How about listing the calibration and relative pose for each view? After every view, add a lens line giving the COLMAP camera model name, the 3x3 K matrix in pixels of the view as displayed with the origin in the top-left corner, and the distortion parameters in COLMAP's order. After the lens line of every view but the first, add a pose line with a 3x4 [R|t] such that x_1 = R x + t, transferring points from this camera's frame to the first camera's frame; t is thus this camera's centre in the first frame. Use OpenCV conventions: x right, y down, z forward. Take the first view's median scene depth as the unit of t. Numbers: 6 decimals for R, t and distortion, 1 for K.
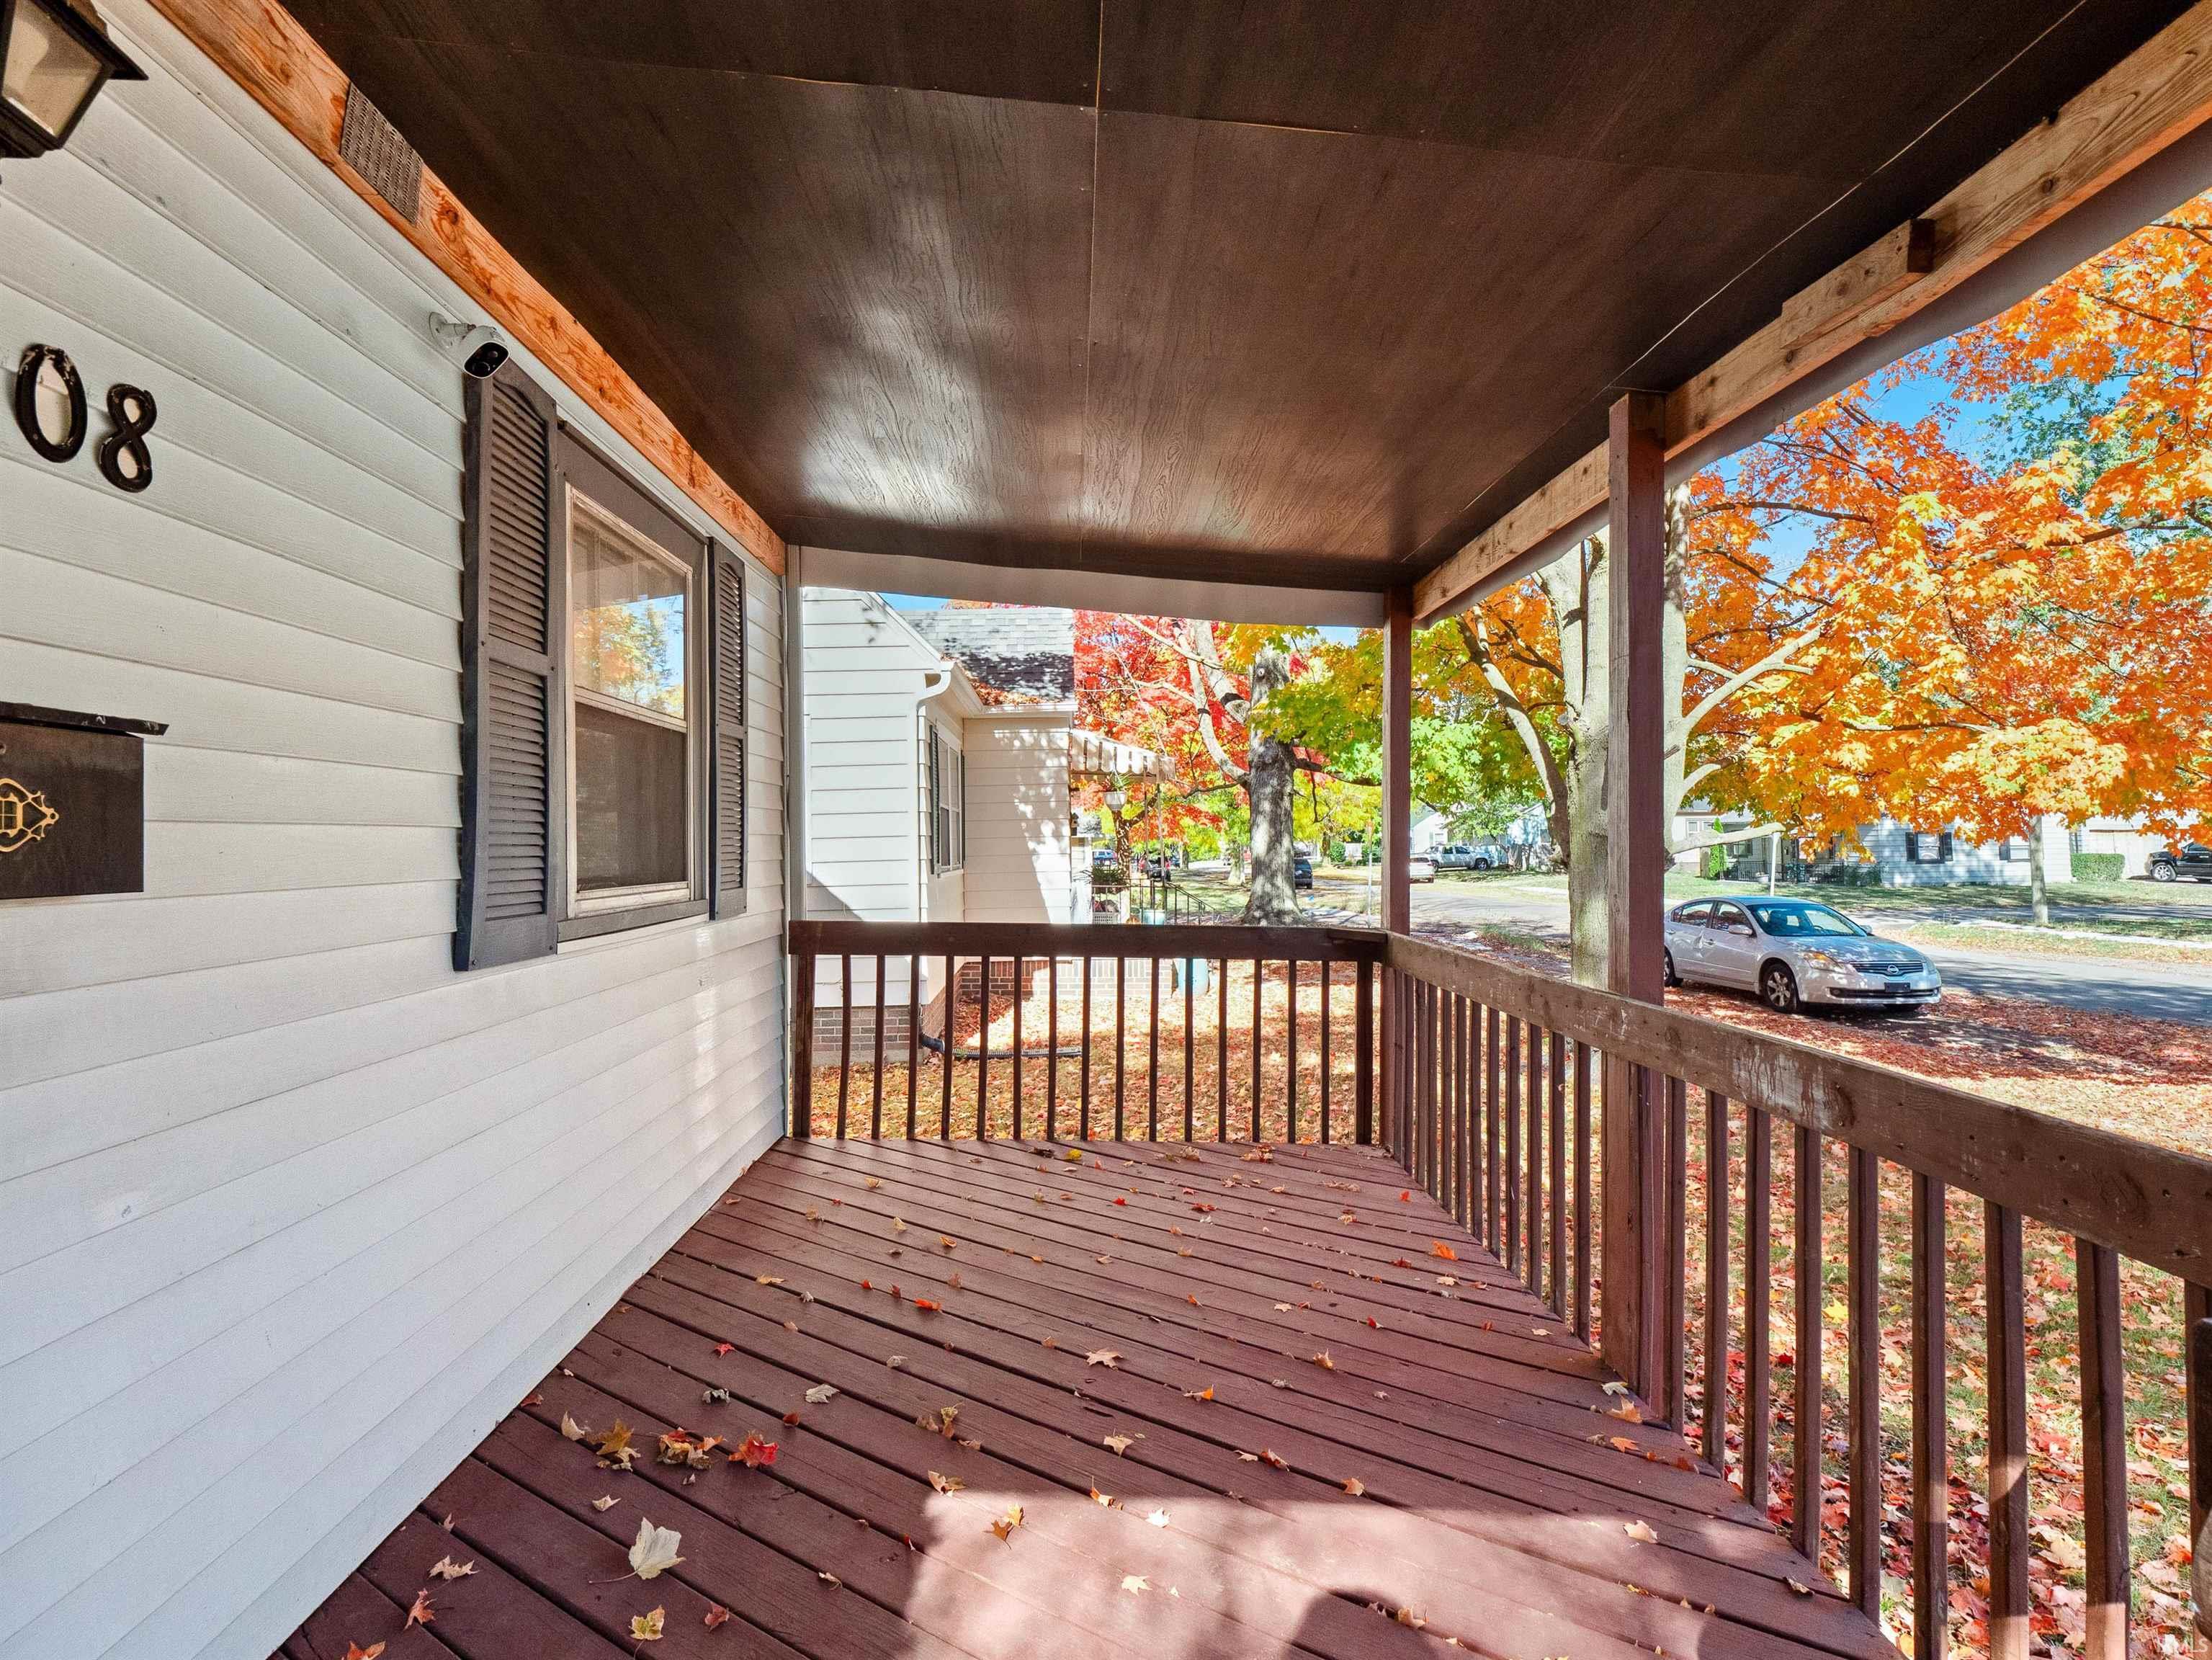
lens RADIAL K [[1091.6, 0, 1106.8], [0, 1091.6, 835.9], [0, 0, 1]] dist [-0.002421, -0.003108]
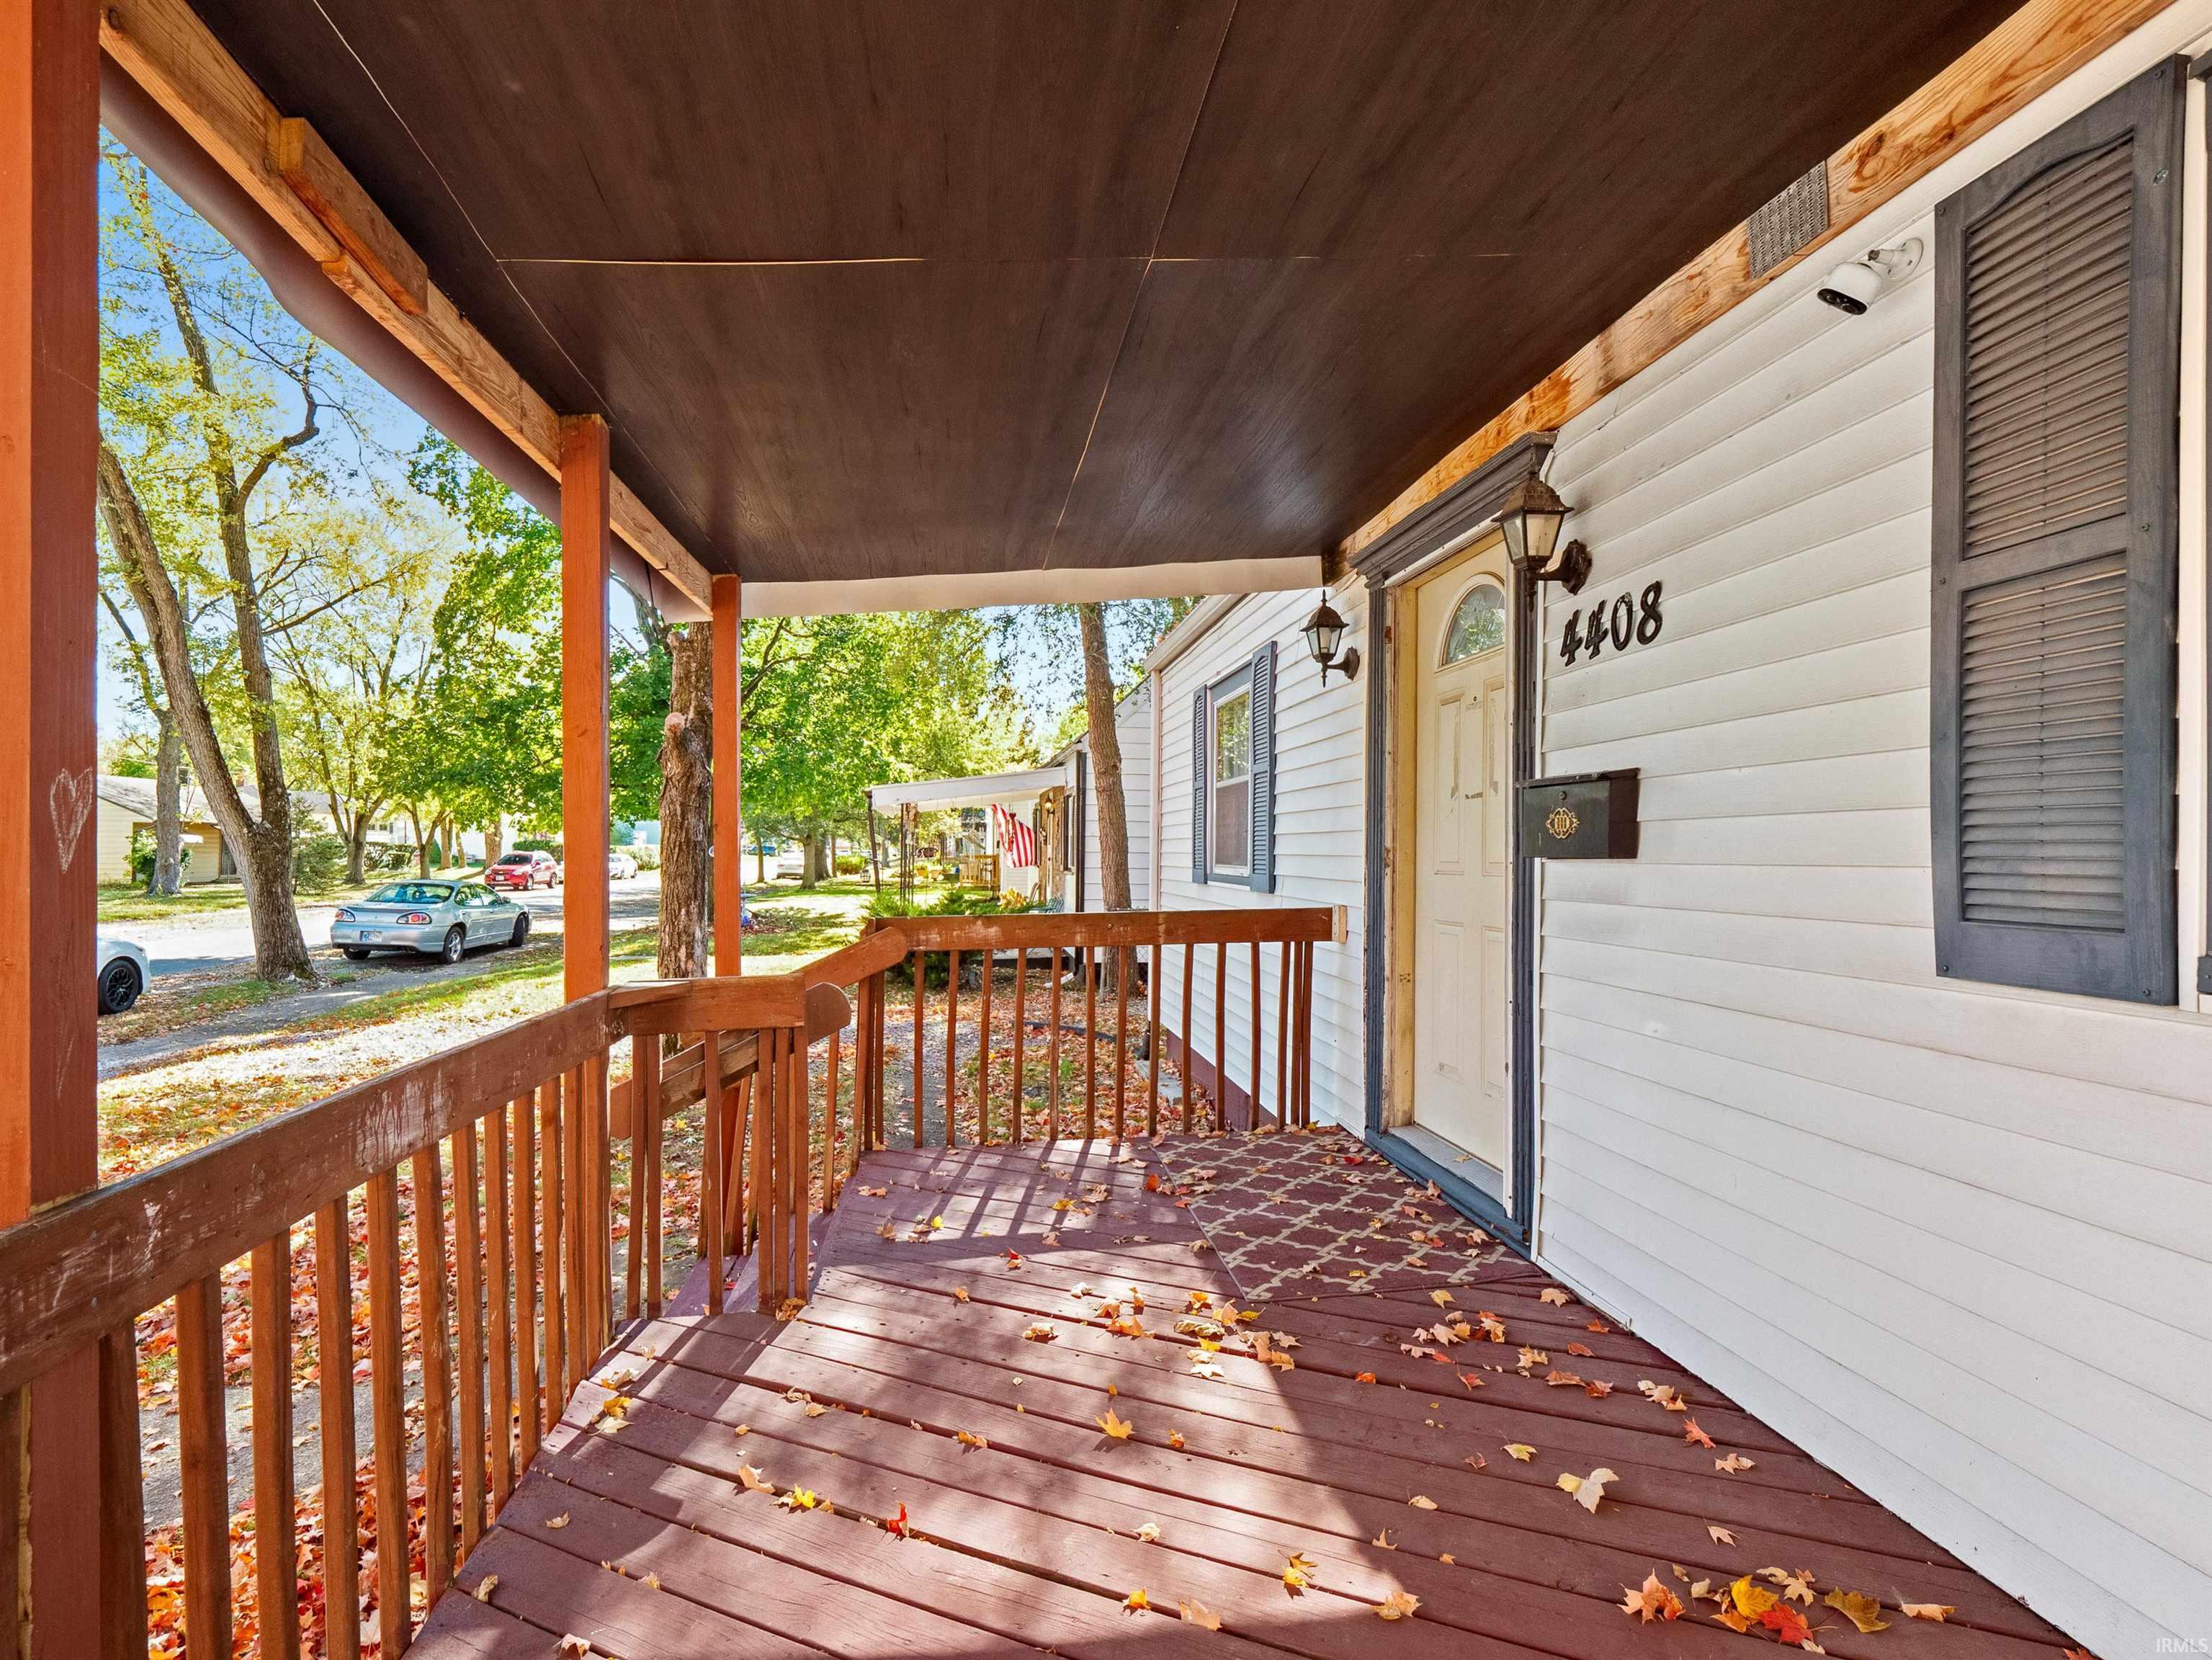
lens RADIAL K [[1091.6, 0, 1106.4], [0, 1091.6, 843.3], [0, 0, 1]] dist [-0.002421, -0.003108]
pose [[-0.994079, 0.009163, -0.108272, 0.223196], [0.010378, 0.999889, -0.010659, 0.034416], [0.108162, -0.011720, -0.994064, 2.737481]]
